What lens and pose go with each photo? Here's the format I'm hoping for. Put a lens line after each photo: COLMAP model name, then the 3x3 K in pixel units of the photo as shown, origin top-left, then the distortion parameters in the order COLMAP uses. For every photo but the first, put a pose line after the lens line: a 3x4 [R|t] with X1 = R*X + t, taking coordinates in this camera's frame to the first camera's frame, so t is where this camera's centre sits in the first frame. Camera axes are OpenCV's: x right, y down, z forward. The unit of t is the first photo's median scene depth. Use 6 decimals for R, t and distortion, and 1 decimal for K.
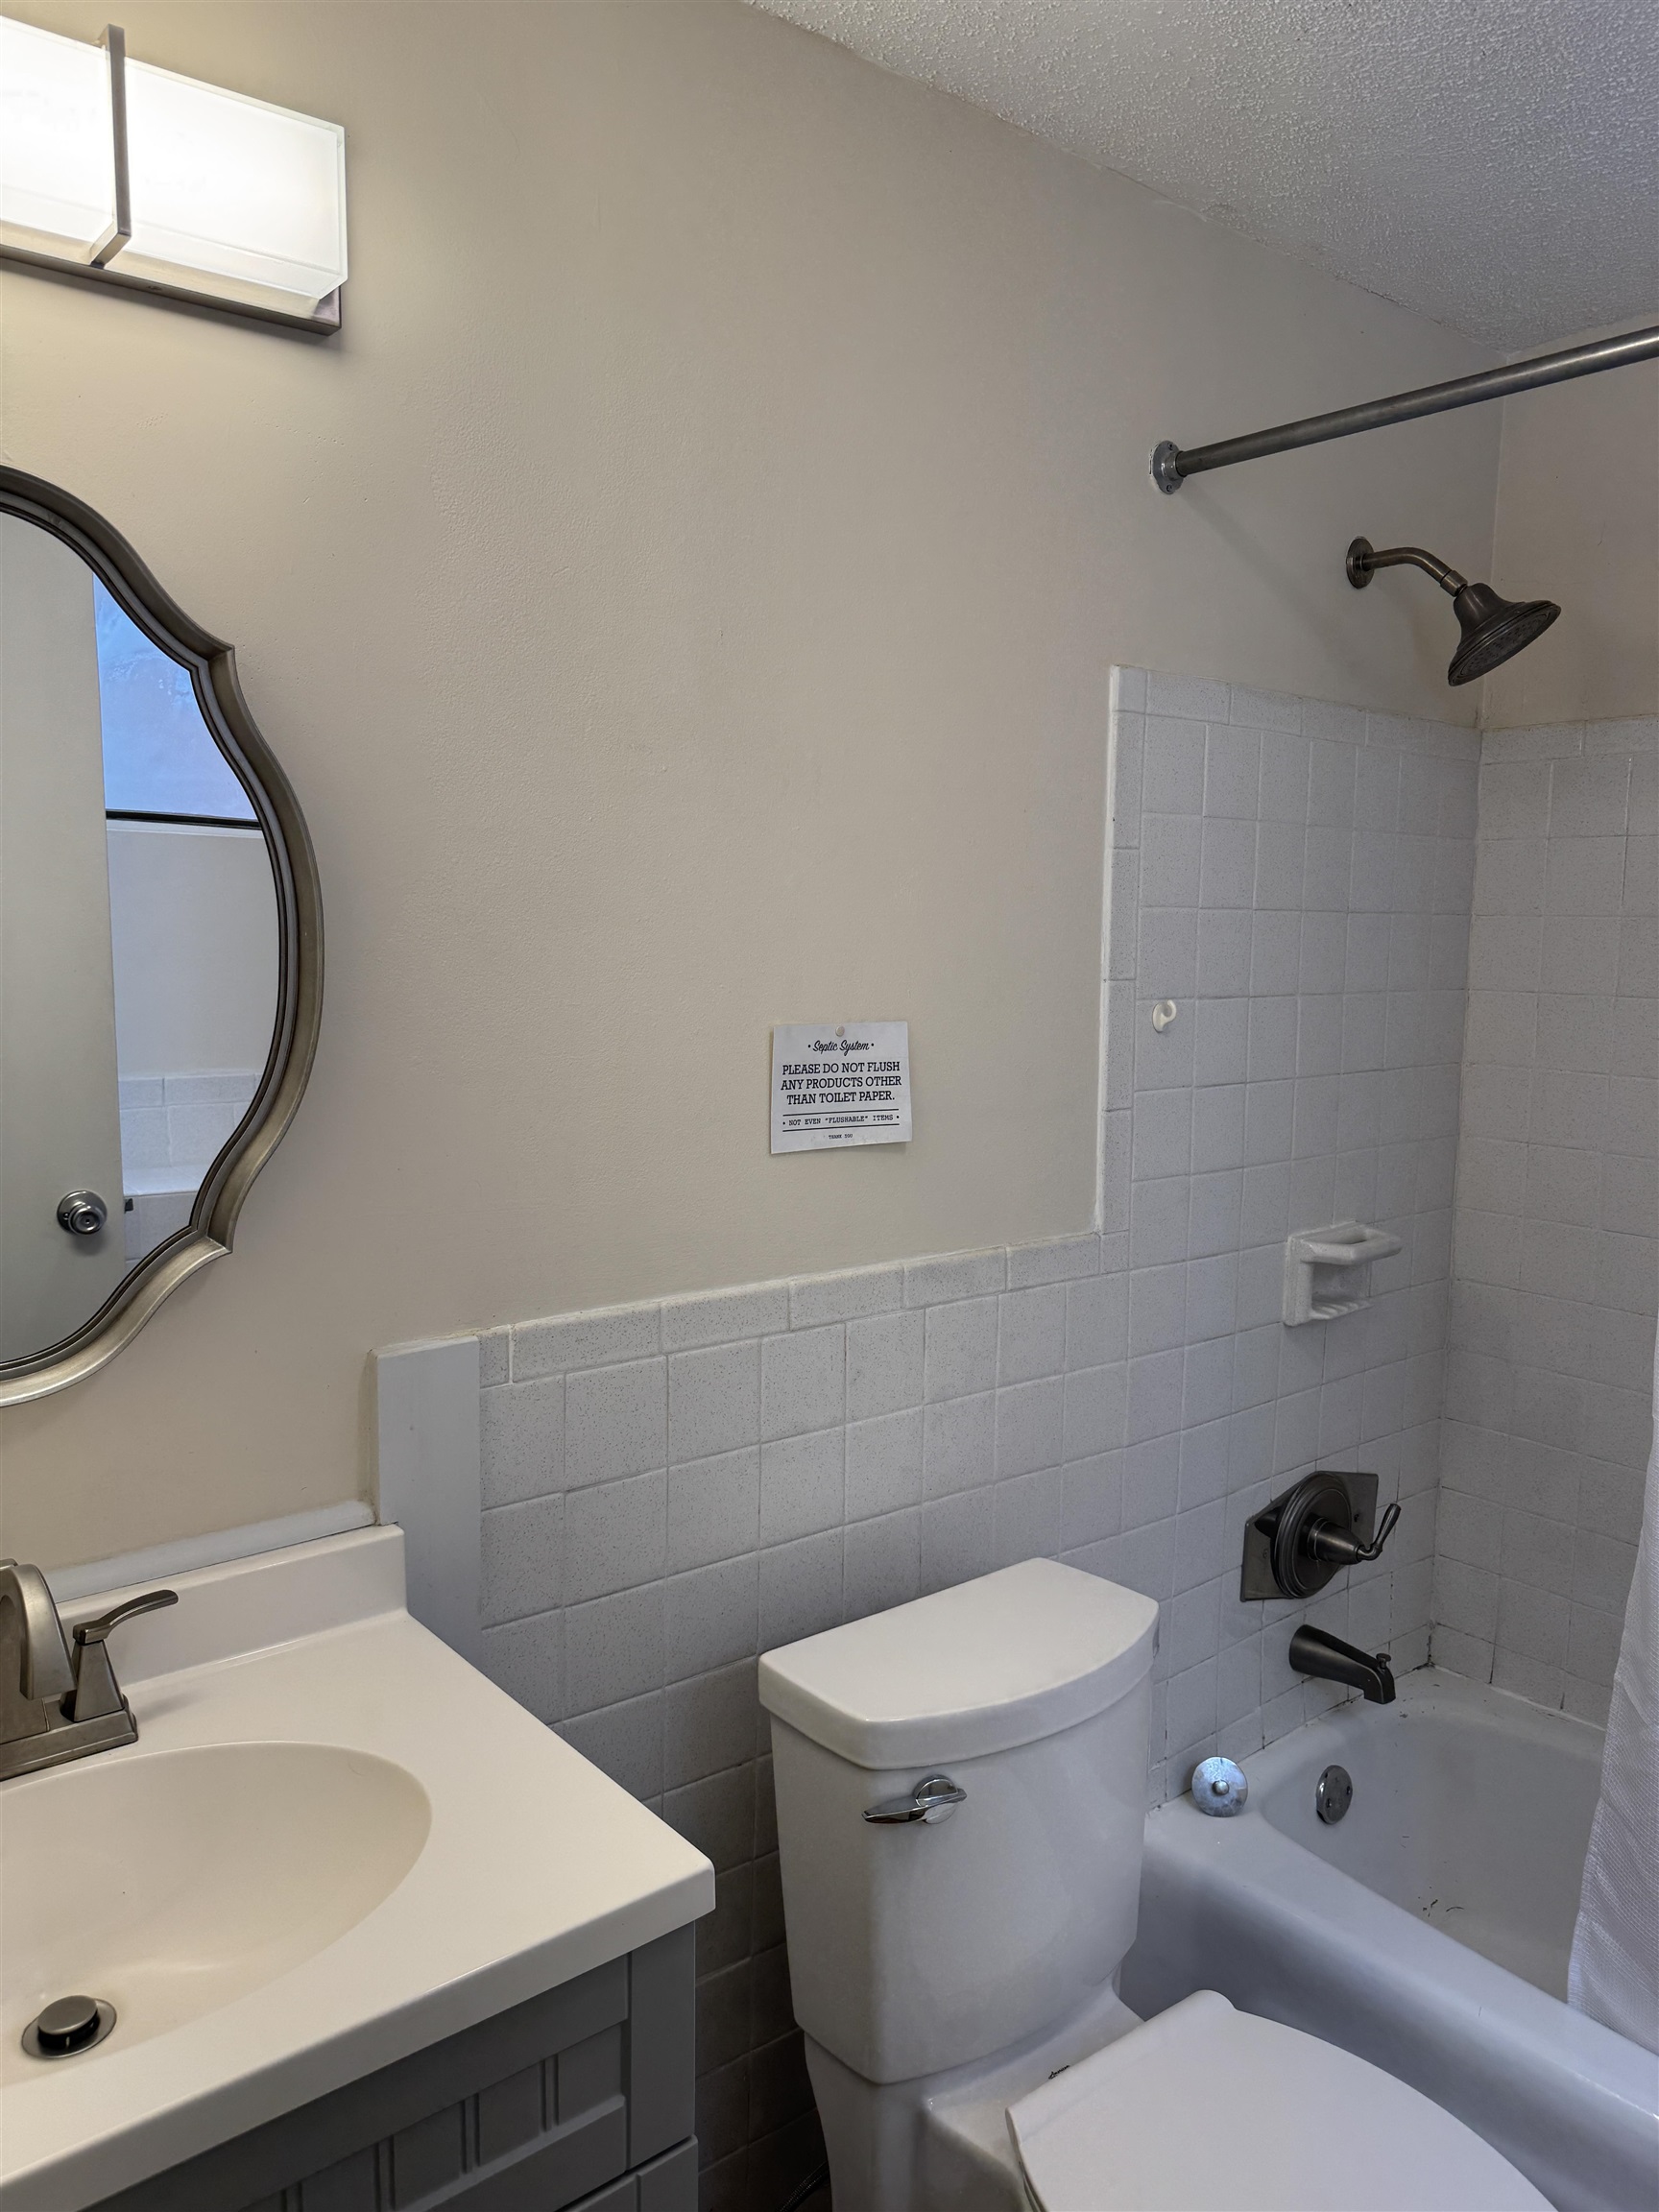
lens RADIAL K [[1567.6, 0, 829.5], [0, 1567.6, 1106.0], [0, 0, 1]] dist [0.064428, -0.080040]
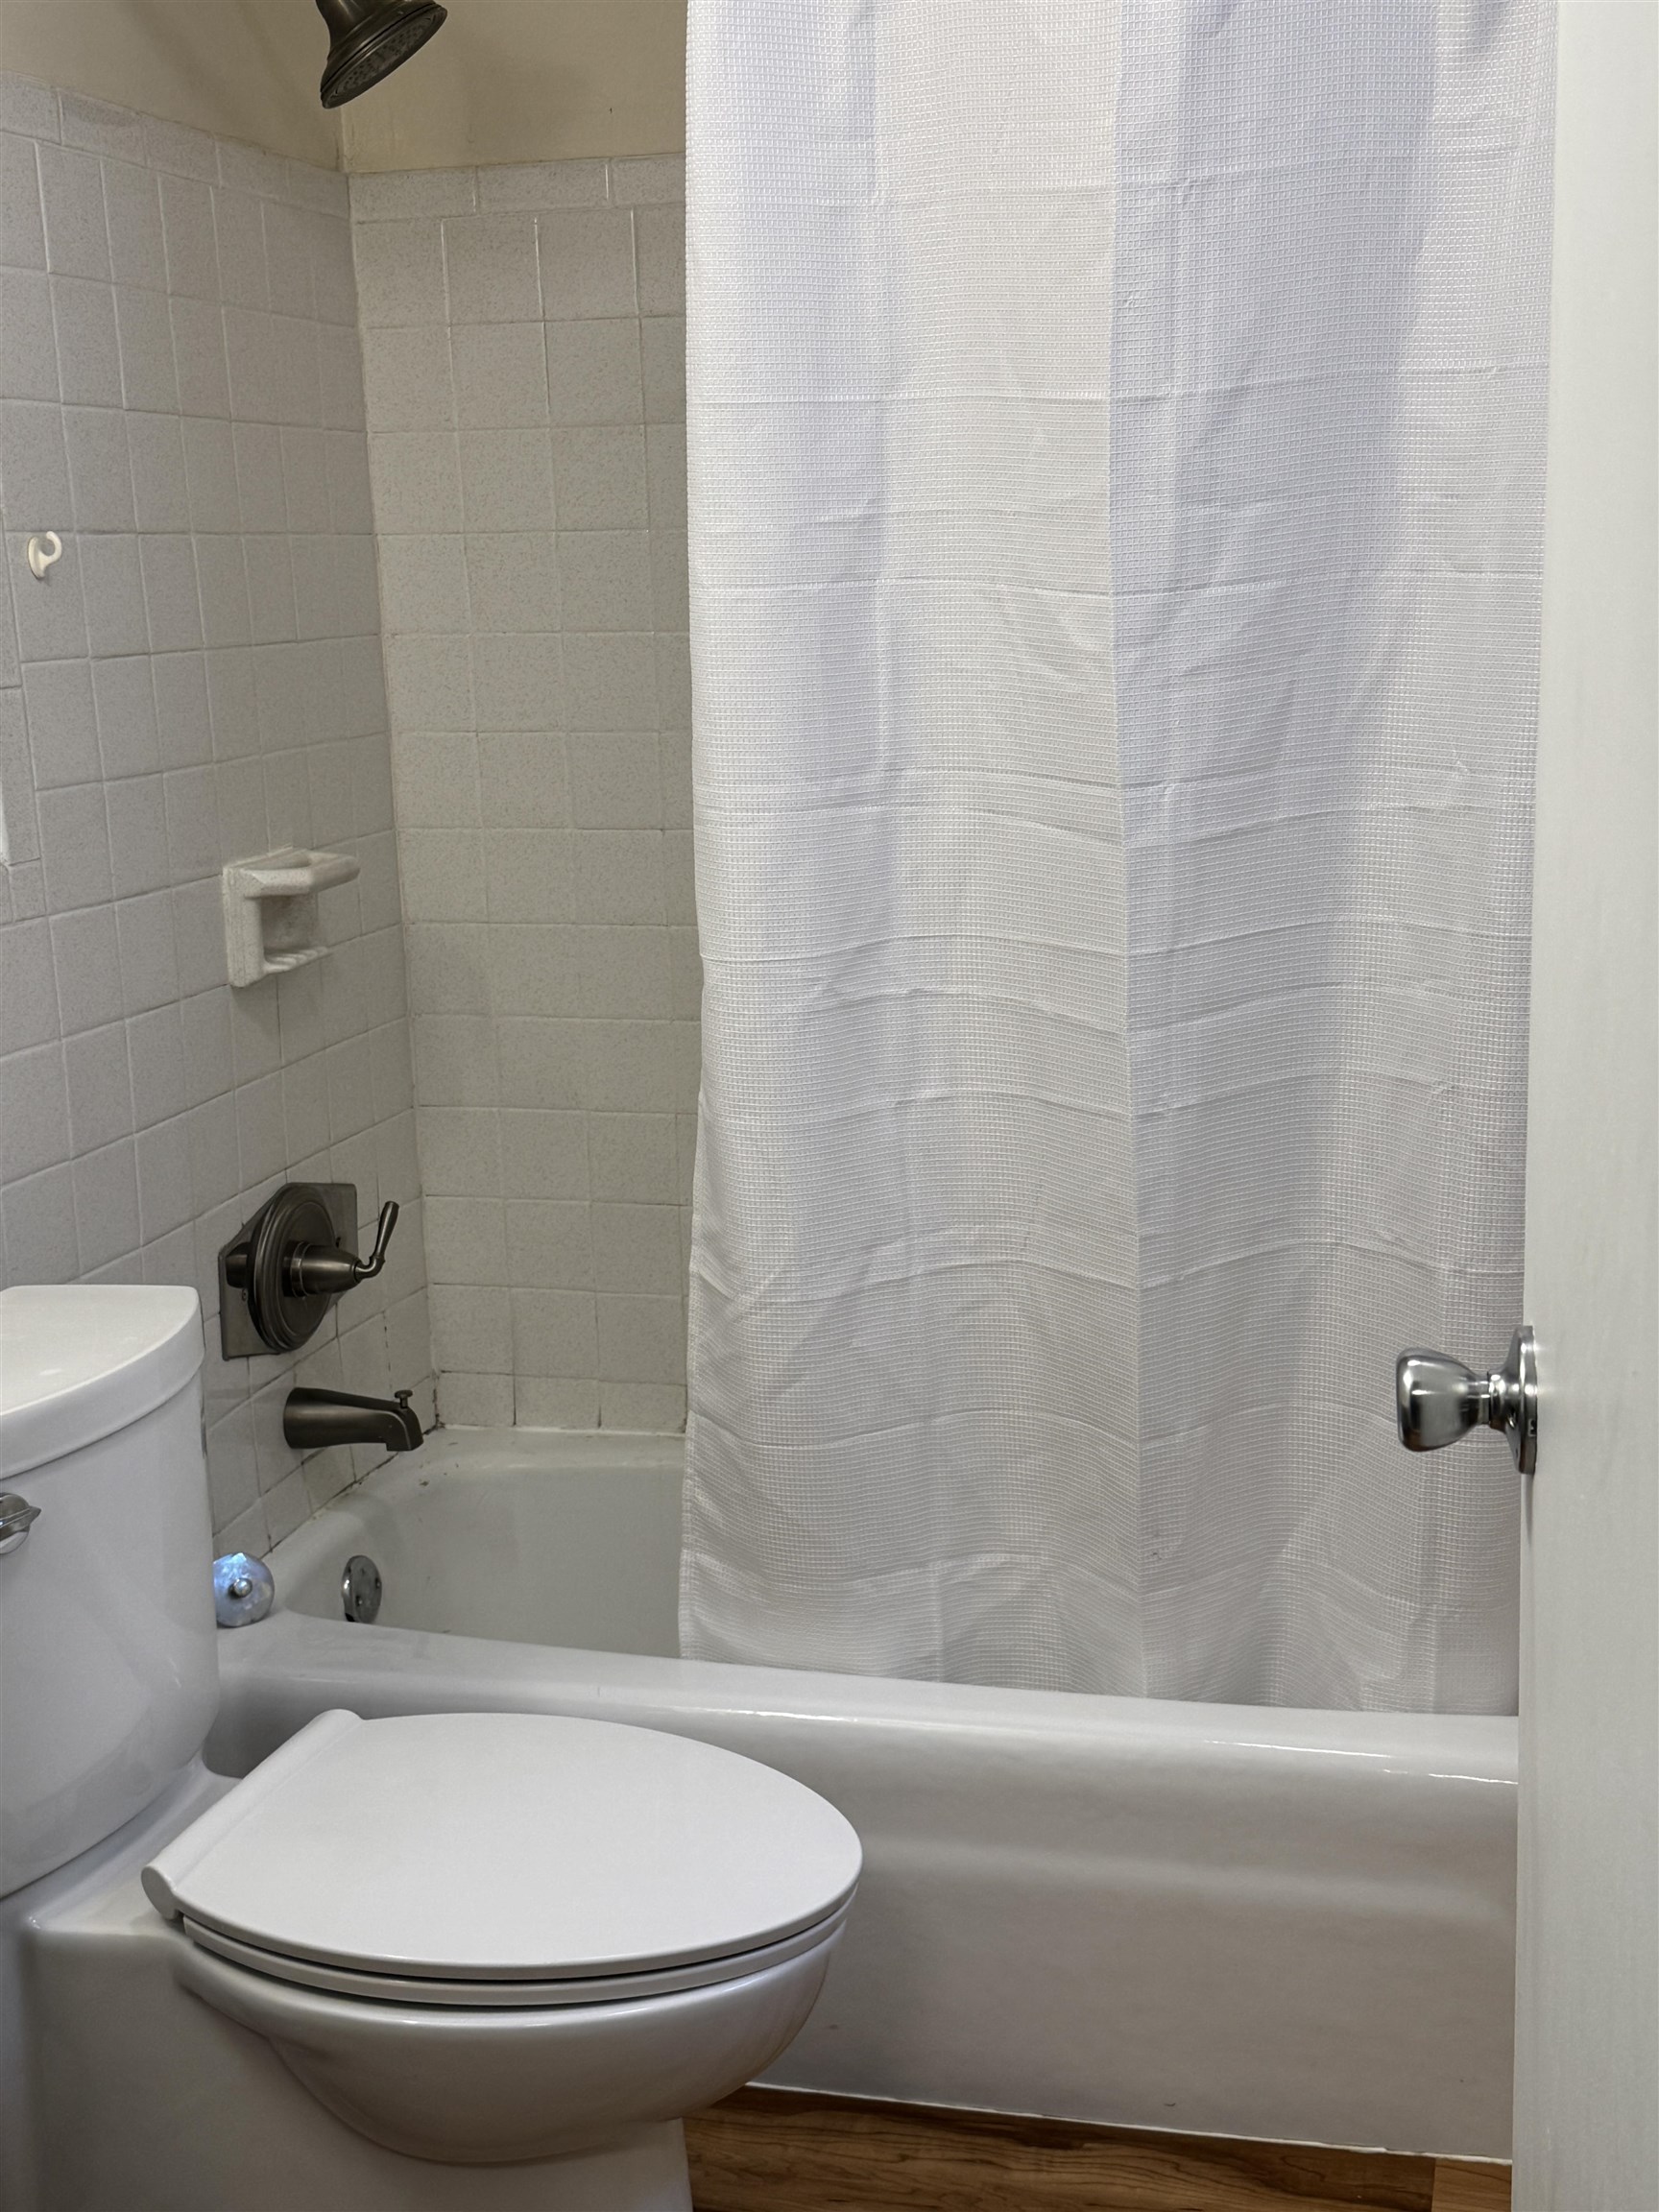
lens RADIAL K [[2932.1, 0, 829.5], [0, 2932.1, 1106.0], [0, 0, 1]] dist [0.342962, -0.817641]
pose [[0.809179, -0.142400, 0.570046, -0.290705], [0.112134, 0.989782, 0.088079, 0.101877], [-0.576763, -0.007350, 0.816878, -0.310472]]
